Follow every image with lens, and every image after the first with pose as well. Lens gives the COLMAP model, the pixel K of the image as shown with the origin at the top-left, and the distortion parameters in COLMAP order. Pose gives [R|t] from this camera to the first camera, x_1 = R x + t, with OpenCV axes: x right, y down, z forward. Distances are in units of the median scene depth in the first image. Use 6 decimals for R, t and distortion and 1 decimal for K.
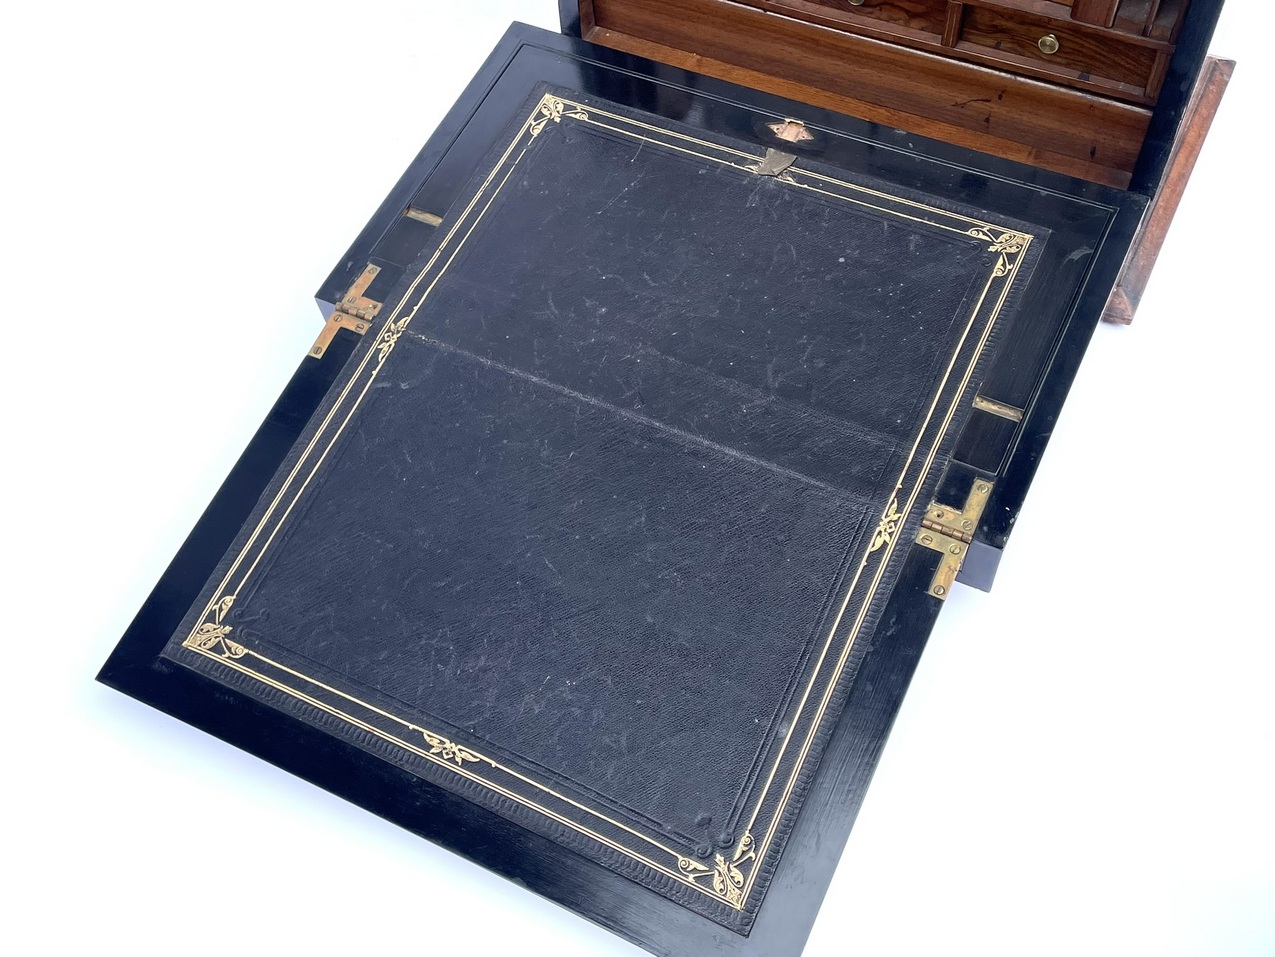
lens RADIAL K [[1404.6, 0, 629.7], [0, 1404.6, 475.1], [0, 0, 1]] dist [0.066842, 0.000000]
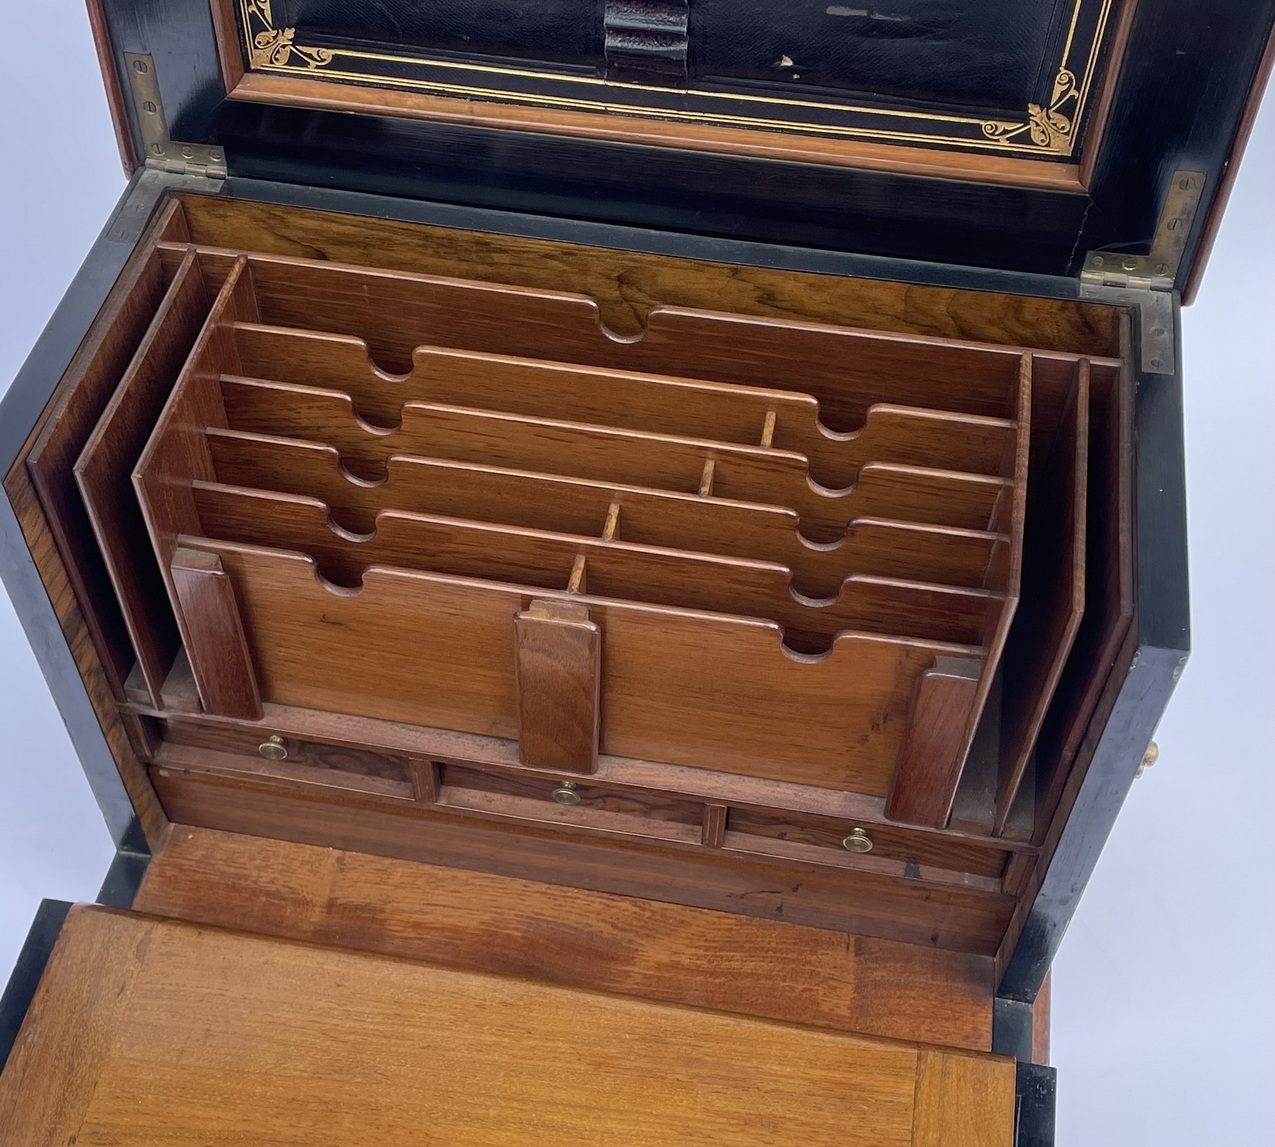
lens RADIAL K [[1695.0, 0, 594.6], [0, 1695.0, 643.9], [0, 0, 1]] dist [0.070252, 0.000000]
pose [[0.958891, -0.186578, 0.213816, 0.014191], [0.199253, 0.979166, -0.039149, -0.408146], [-0.202057, 0.080143, 0.976089, 0.222252]]
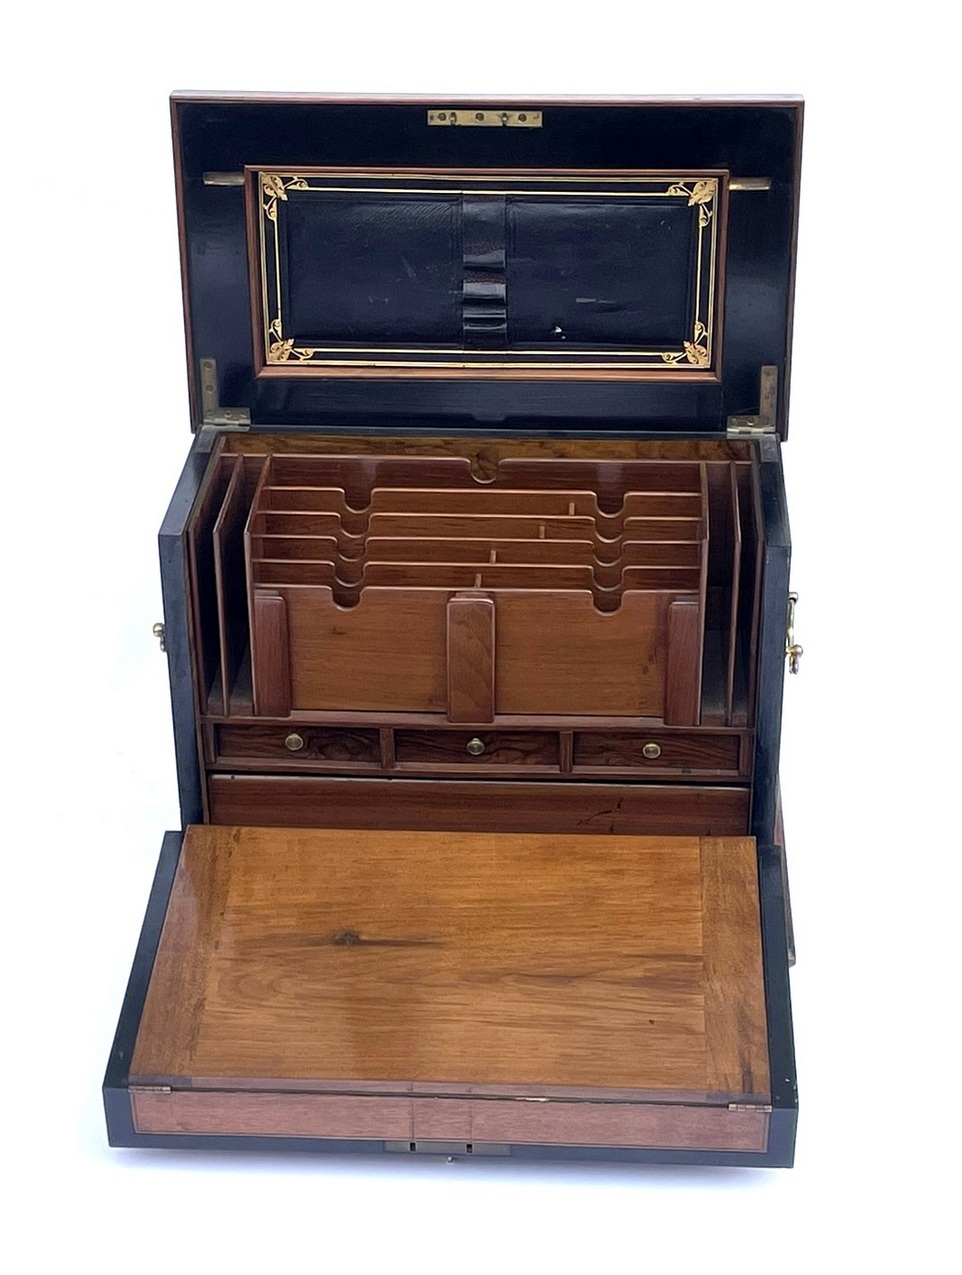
lens RADIAL K [[2499.3, 0, 459.1], [0, 2499.3, 637.2], [0, 0, 1]] dist [0.160483, 0.000000]
pose [[0.918525, -0.157648, 0.362572, -0.605185], [0.301745, 0.872090, -0.385239, 0.374333], [-0.255464, 0.463256, 0.848606, -0.776175]]
